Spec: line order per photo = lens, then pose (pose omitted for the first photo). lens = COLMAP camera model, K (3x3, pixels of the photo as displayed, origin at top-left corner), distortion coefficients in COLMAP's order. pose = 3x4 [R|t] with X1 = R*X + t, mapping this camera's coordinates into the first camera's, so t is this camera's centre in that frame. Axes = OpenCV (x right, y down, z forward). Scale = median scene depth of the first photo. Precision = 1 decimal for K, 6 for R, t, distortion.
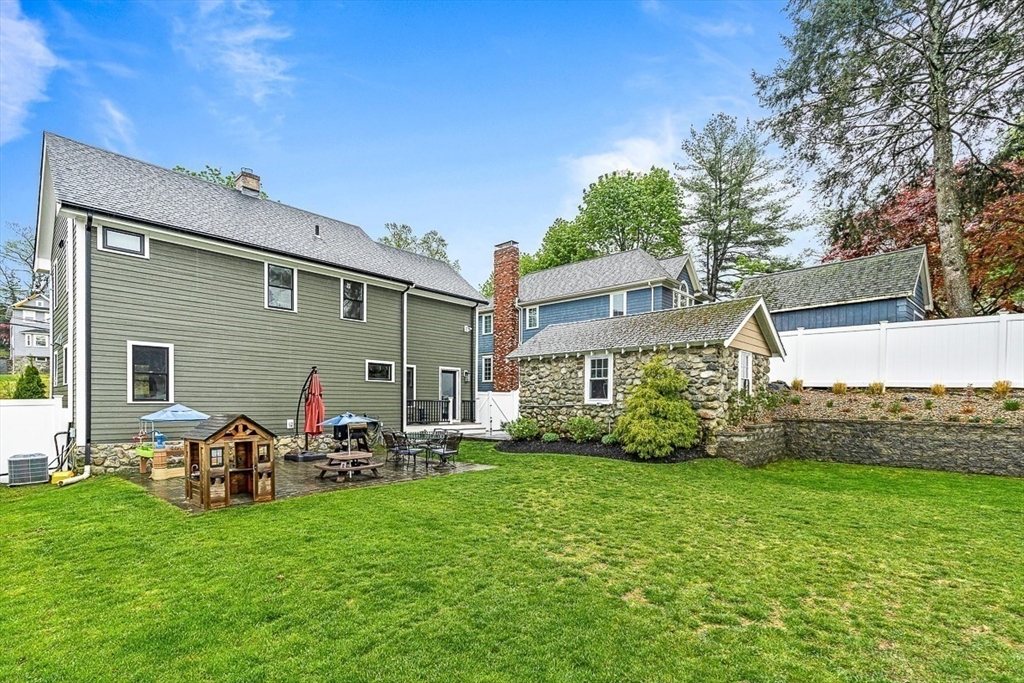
lens RADIAL K [[518.3, 0, 512.0], [0, 518.3, 341.5], [0, 0, 1]] dist [0.226466, -0.000006]
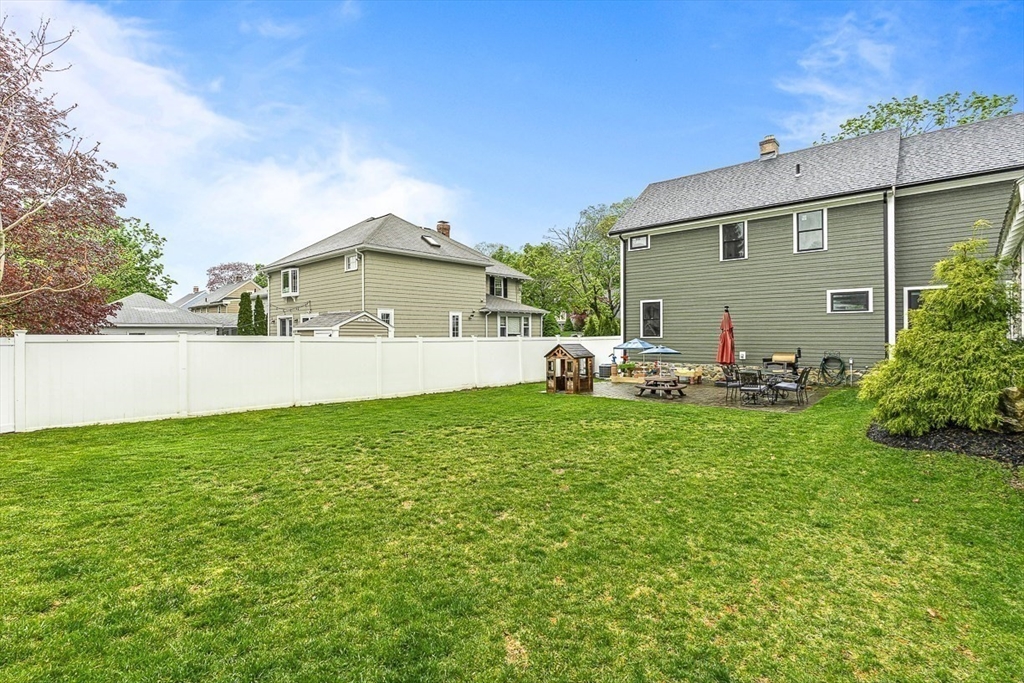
lens RADIAL K [[453.0, 0, 516.7], [0, 453.0, 334.8], [0, 0, 1]] dist [-0.000703, 0.000073]
pose [[0.076652, -0.036196, -0.996401, 0.595808], [0.124057, 0.991921, -0.026490, 0.082876], [0.989310, -0.121580, 0.080523, 0.497153]]
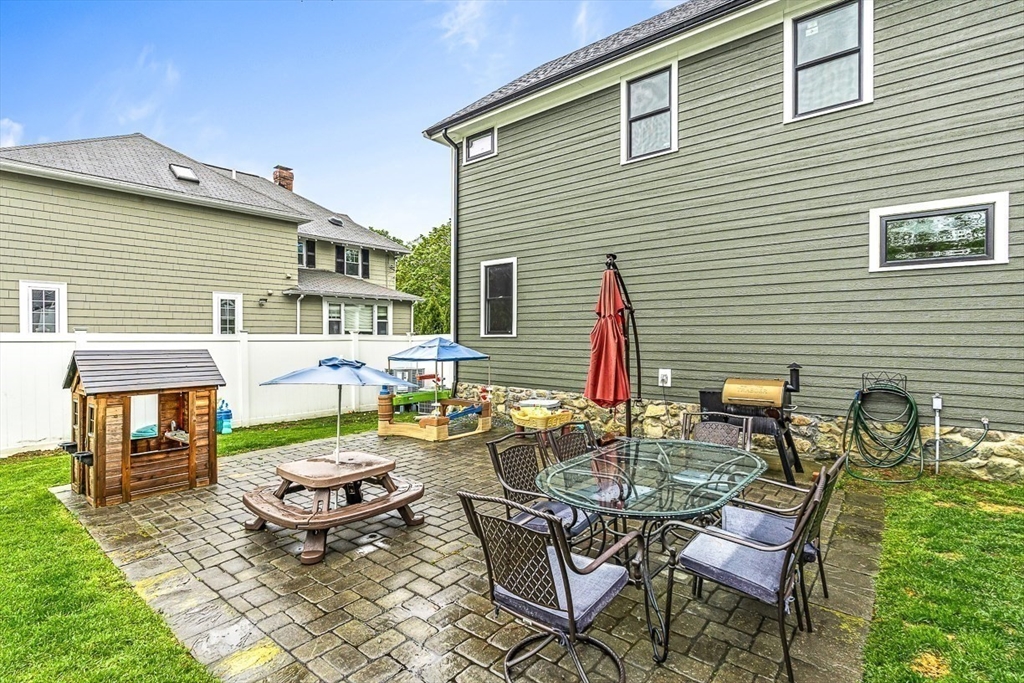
lens RADIAL K [[470.9, 0, 512.0], [0, 470.9, 341.5], [0, 0, 1]] dist [-0.000379, 0.000160]
pose [[0.095311, -0.023772, -0.995164, 0.007800], [0.119707, 0.992734, -0.012249, 0.121400], [0.988224, -0.117960, 0.097464, 0.927005]]
